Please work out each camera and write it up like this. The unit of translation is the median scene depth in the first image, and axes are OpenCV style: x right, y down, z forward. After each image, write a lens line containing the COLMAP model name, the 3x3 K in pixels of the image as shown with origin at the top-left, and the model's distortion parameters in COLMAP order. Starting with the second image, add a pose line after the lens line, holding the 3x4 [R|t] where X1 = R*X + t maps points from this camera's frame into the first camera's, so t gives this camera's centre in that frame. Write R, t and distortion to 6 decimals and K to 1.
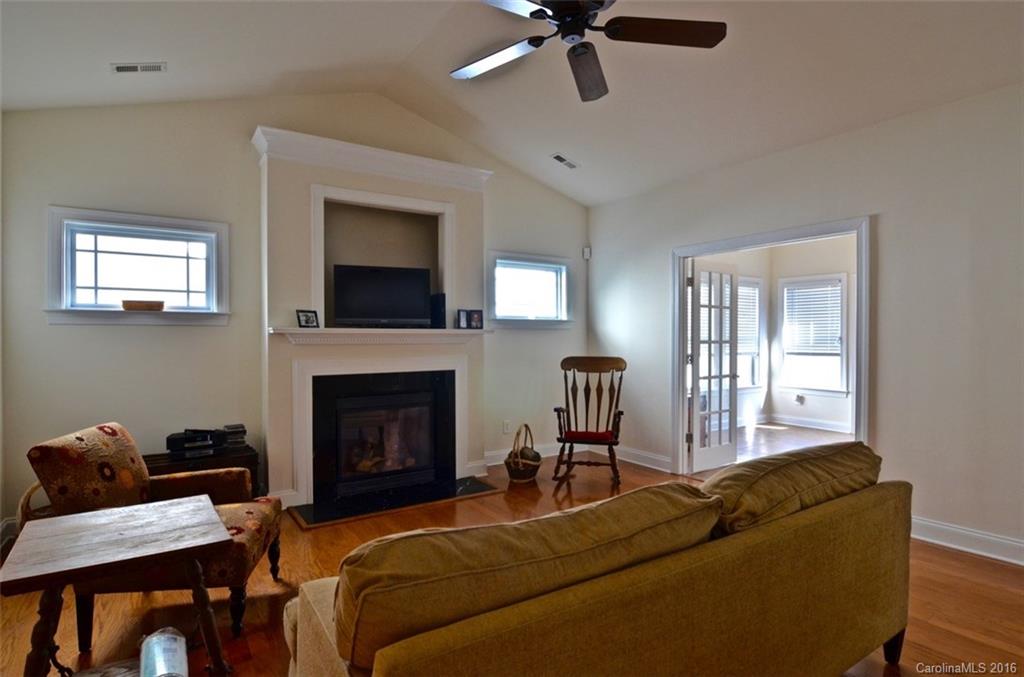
lens RADIAL K [[552.4, 0, 518.4], [0, 552.4, 341.9], [0, 0, 1]] dist [0.003724, -0.000777]
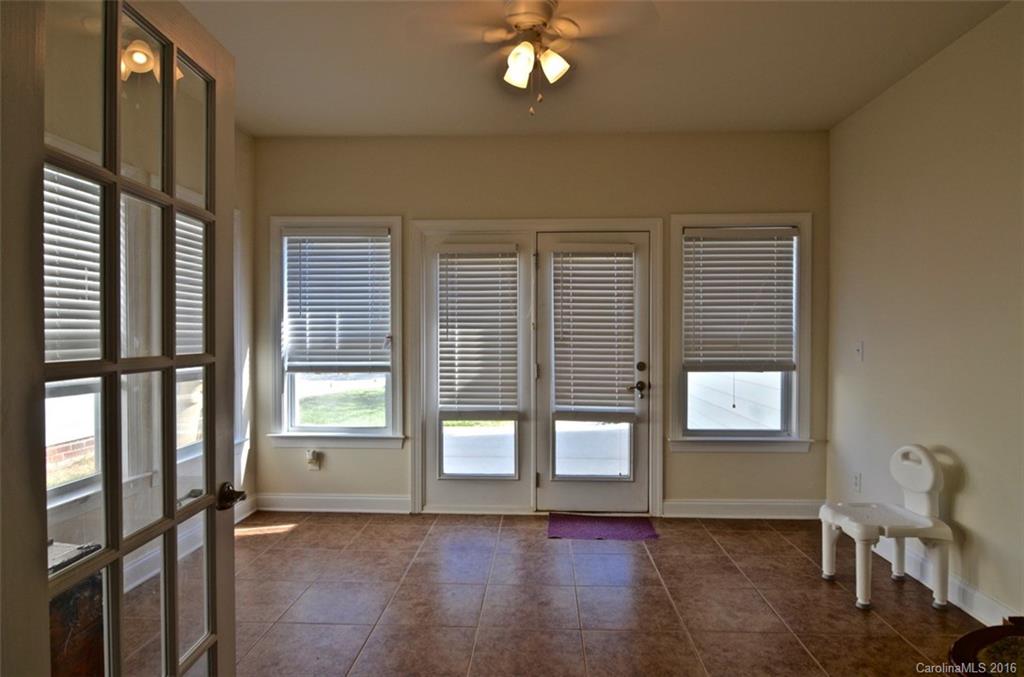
lens RADIAL K [[594.4, 0, 511.2], [0, 594.4, 338.7], [0, 0, 1]] dist [-0.008277, -0.004521]
pose [[0.605556, -0.006318, 0.795778, 0.191170], [0.006296, 0.999975, 0.003149, -0.006825], [-0.795778, 0.003103, 0.605581, 0.547212]]
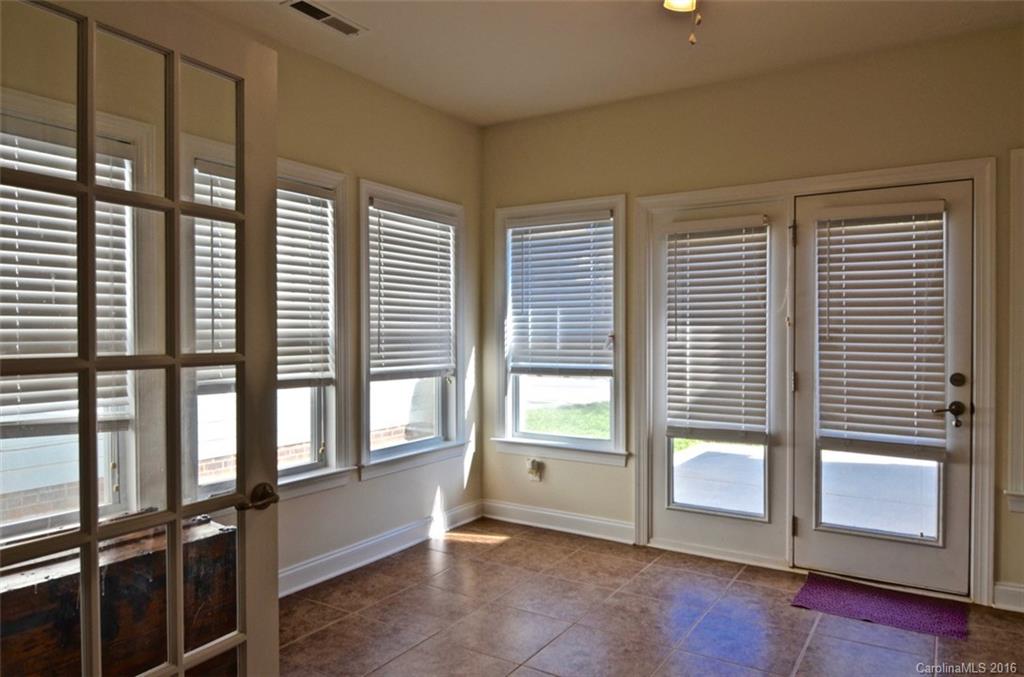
lens RADIAL K [[672.4, 0, 513.9], [0, 672.4, 338.4], [0, 0, 1]] dist [-0.011659, -0.010009]
pose [[0.922976, -0.005176, 0.384823, 0.284323], [0.004979, 0.999986, 0.001509, -0.006610], [-0.384826, 0.000523, 0.922989, 0.504917]]
